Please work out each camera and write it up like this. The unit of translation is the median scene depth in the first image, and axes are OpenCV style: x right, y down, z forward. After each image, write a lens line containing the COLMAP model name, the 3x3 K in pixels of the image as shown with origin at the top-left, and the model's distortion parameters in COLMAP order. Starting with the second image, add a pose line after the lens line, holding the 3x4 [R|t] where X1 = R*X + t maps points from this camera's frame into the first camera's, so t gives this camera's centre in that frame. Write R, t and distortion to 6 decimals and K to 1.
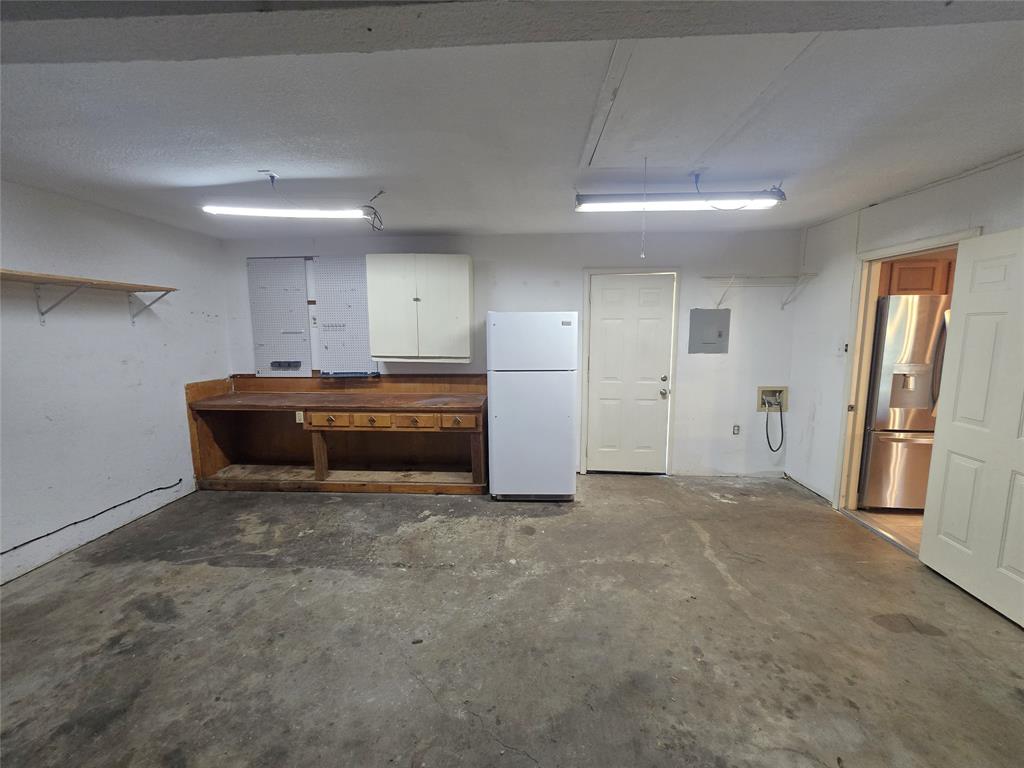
lens RADIAL K [[416.9, 0, 511.4], [0, 416.9, 381.8], [0, 0, 1]] dist [-0.003495, -0.000073]
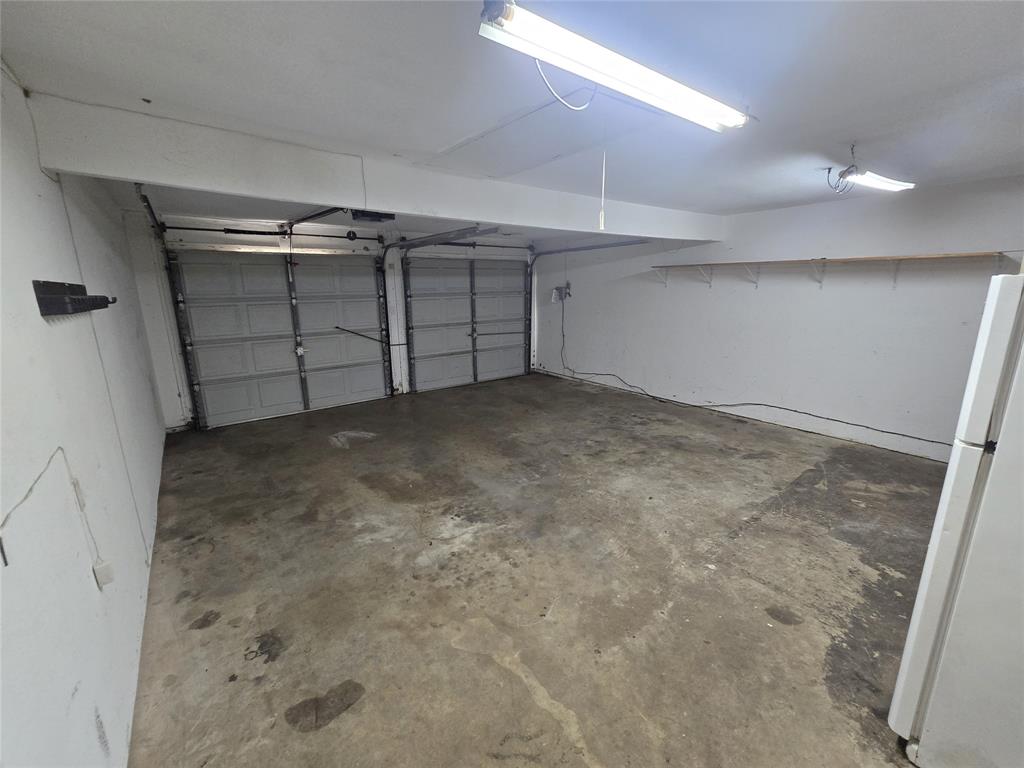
lens RADIAL K [[416.9, 0, 511.1], [0, 416.9, 382.2], [0, 0, 1]] dist [-0.003495, -0.000073]
pose [[-0.759858, 0.162581, -0.629431, 0.948492], [-0.068255, 0.942919, 0.325952, -0.237290], [0.646497, 0.290639, -0.705387, 1.407687]]
